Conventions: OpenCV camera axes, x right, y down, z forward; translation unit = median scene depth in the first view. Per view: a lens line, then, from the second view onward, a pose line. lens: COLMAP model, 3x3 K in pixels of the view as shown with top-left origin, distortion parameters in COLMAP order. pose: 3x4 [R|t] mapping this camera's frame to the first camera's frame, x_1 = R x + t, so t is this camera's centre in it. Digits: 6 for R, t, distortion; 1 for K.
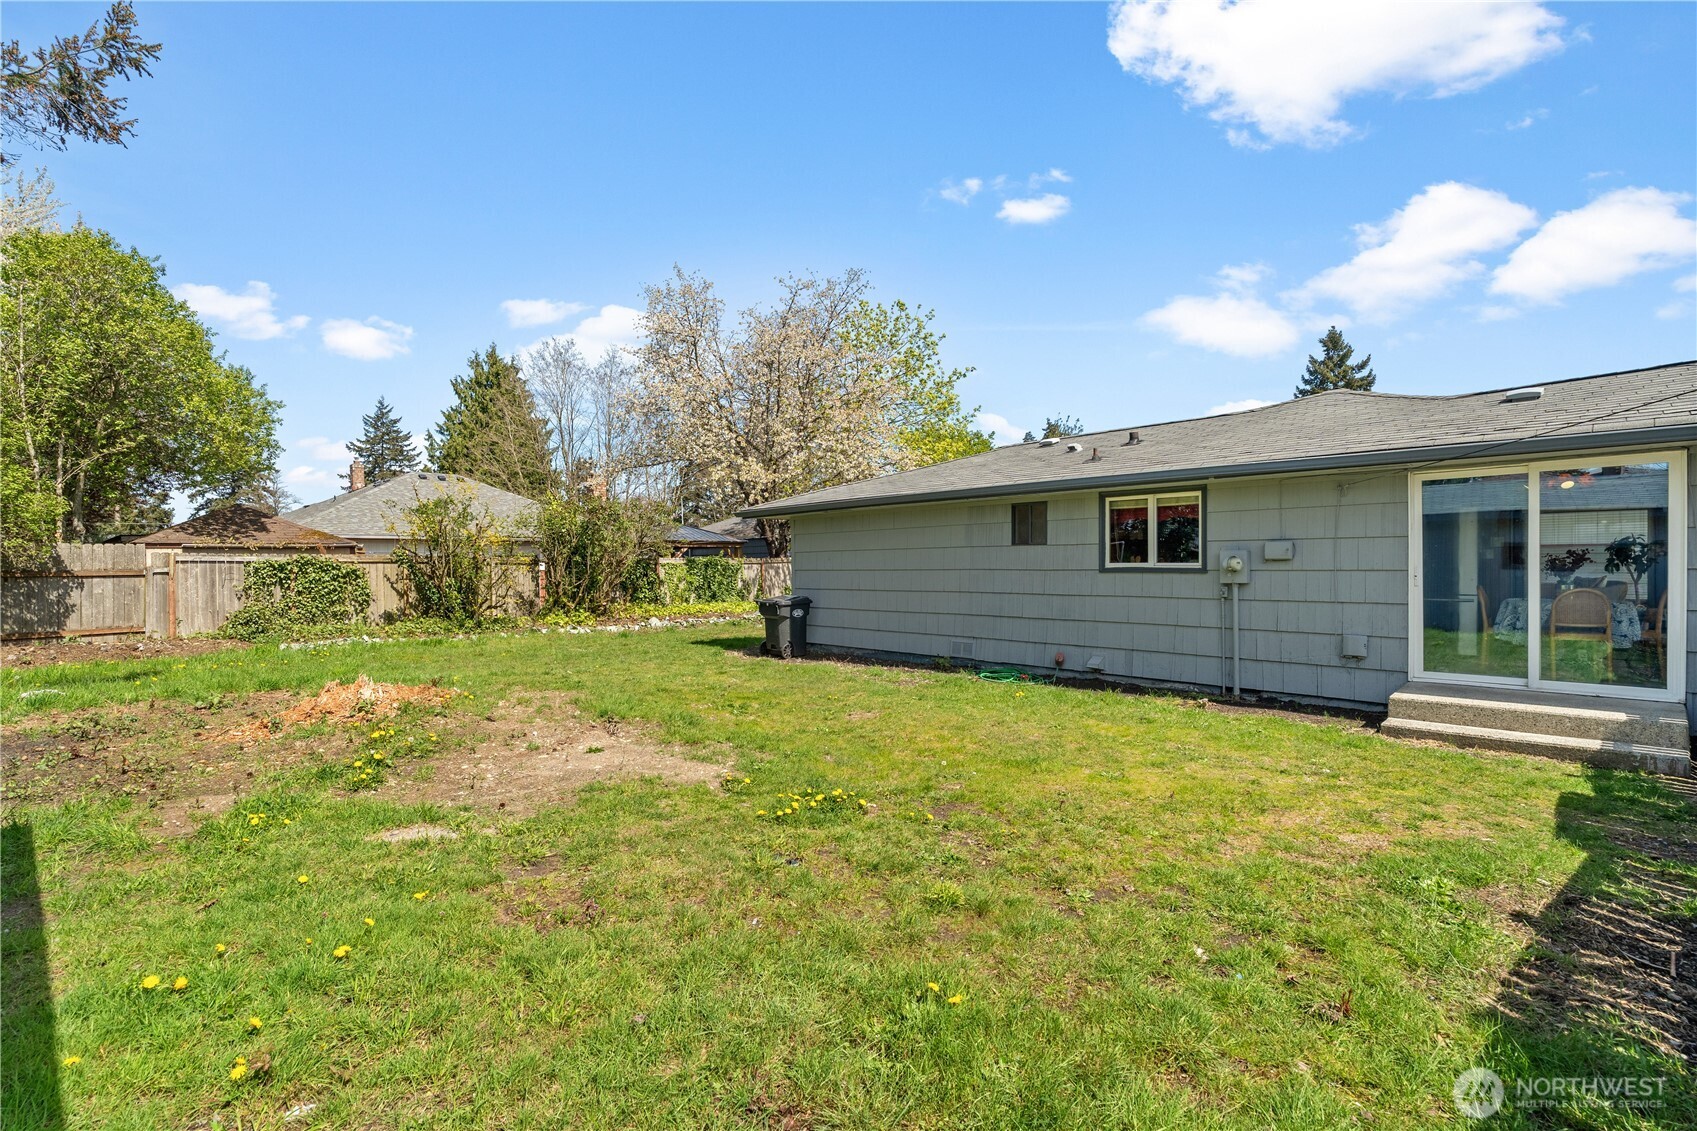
lens RADIAL K [[778.1, 0, 849.0], [0, 778.1, 568.4], [0, 0, 1]] dist [-0.008281, 0.002568]
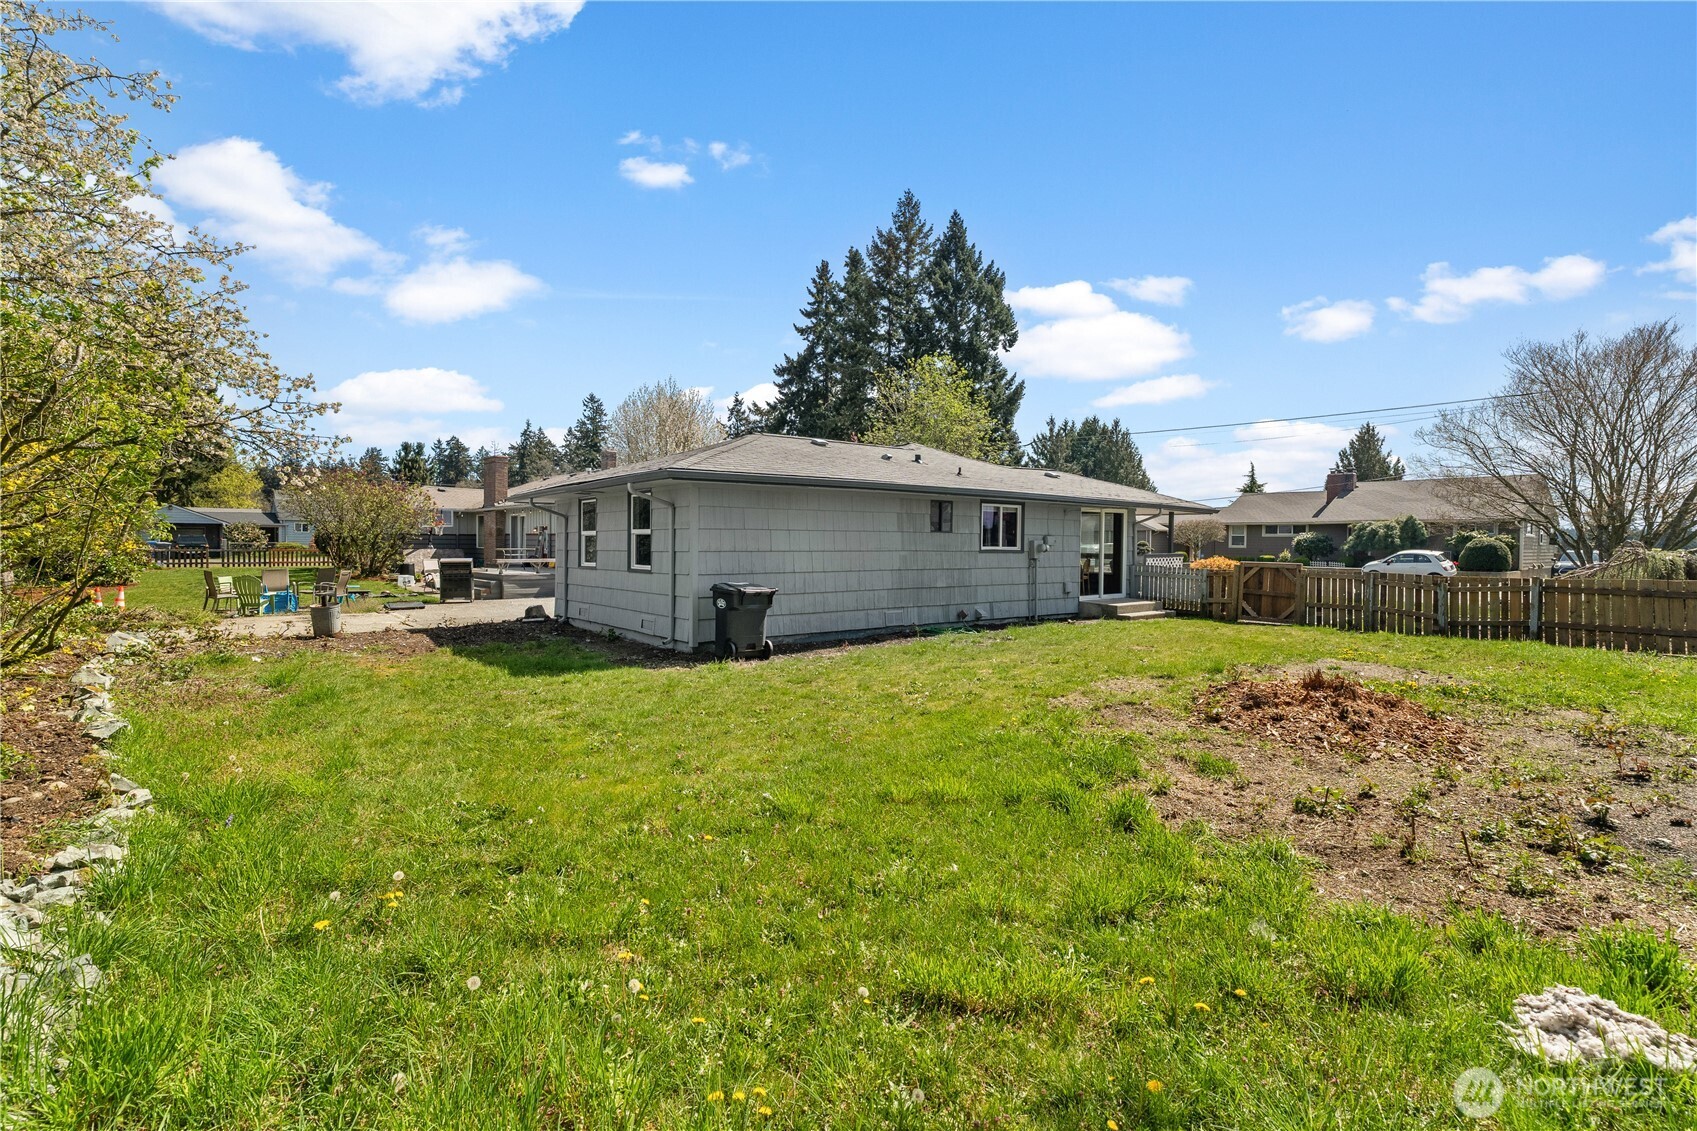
lens RADIAL K [[778.1, 0, 848.1], [0, 778.1, 558.8], [0, 0, 1]] dist [-0.008281, 0.002568]
pose [[0.030701, -0.018534, 0.999357, -1.171648], [-0.007779, 0.999793, 0.018781, -0.009591], [-0.999498, -0.008350, 0.030550, 1.205190]]
